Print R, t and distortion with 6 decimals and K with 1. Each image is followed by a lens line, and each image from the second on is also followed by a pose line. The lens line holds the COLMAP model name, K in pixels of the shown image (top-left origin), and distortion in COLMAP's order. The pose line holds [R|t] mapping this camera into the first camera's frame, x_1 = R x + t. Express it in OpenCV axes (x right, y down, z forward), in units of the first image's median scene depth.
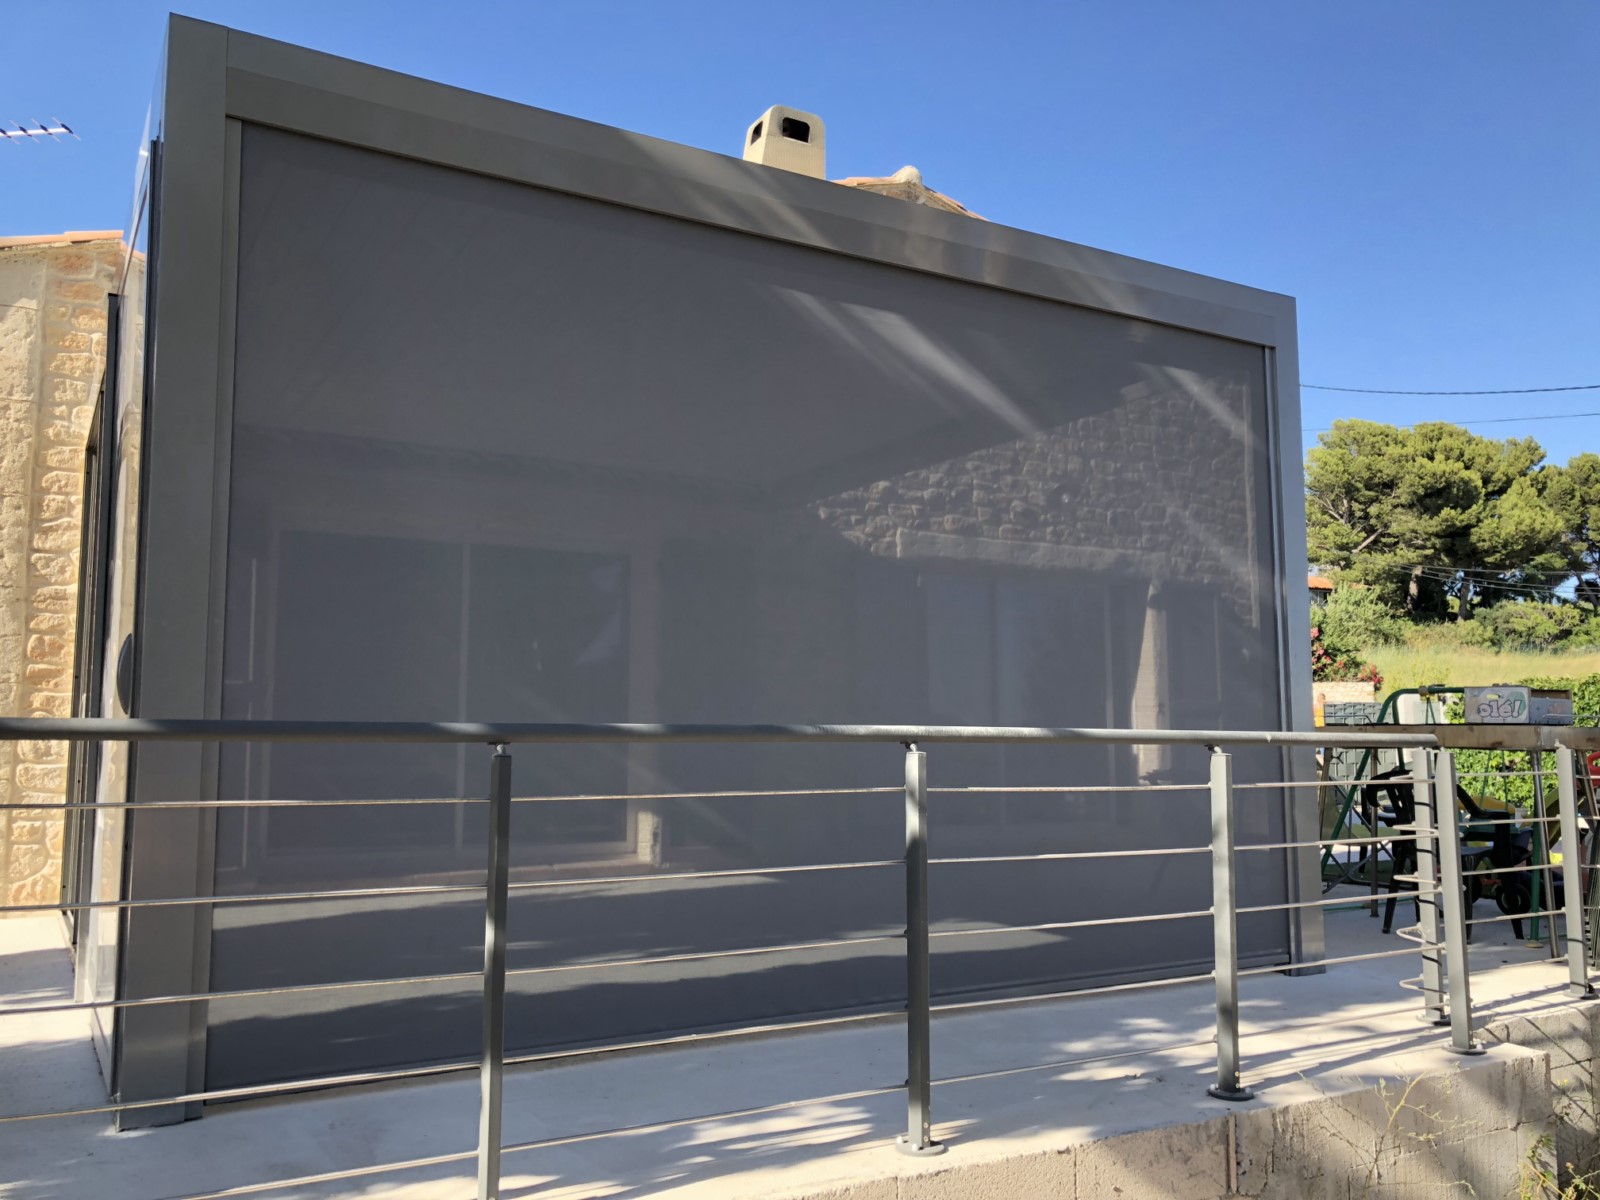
lens RADIAL K [[1333.8, 0, 793.2], [0, 1333.8, 603.2], [0, 0, 1]] dist [0.040048, -0.023332]
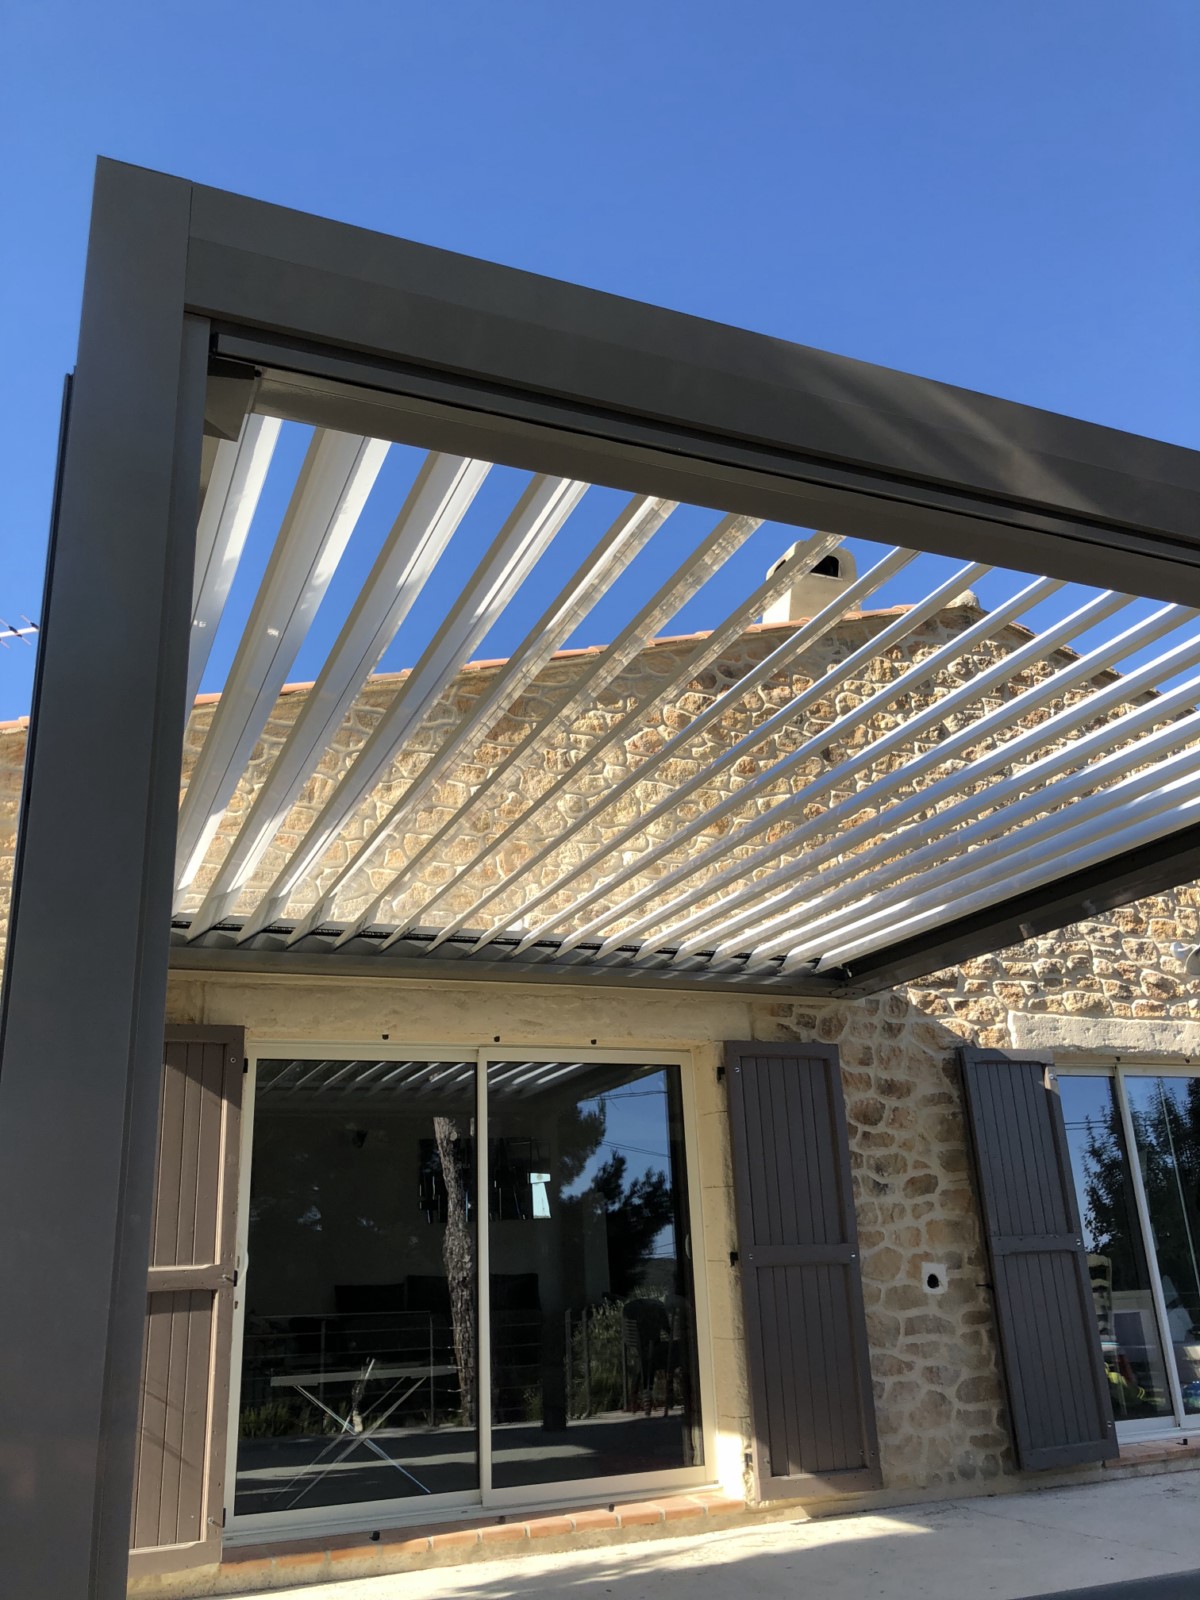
lens RADIAL K [[1333.8, 0, 608.1], [0, 1333.8, 794.6], [0, 0, 1]] dist [0.040048, -0.023332]
pose [[0.992205, -0.079110, -0.096290, -0.069201], [0.054197, 0.969697, -0.238222, -0.004437], [0.112218, 0.231147, 0.966426, 0.173916]]
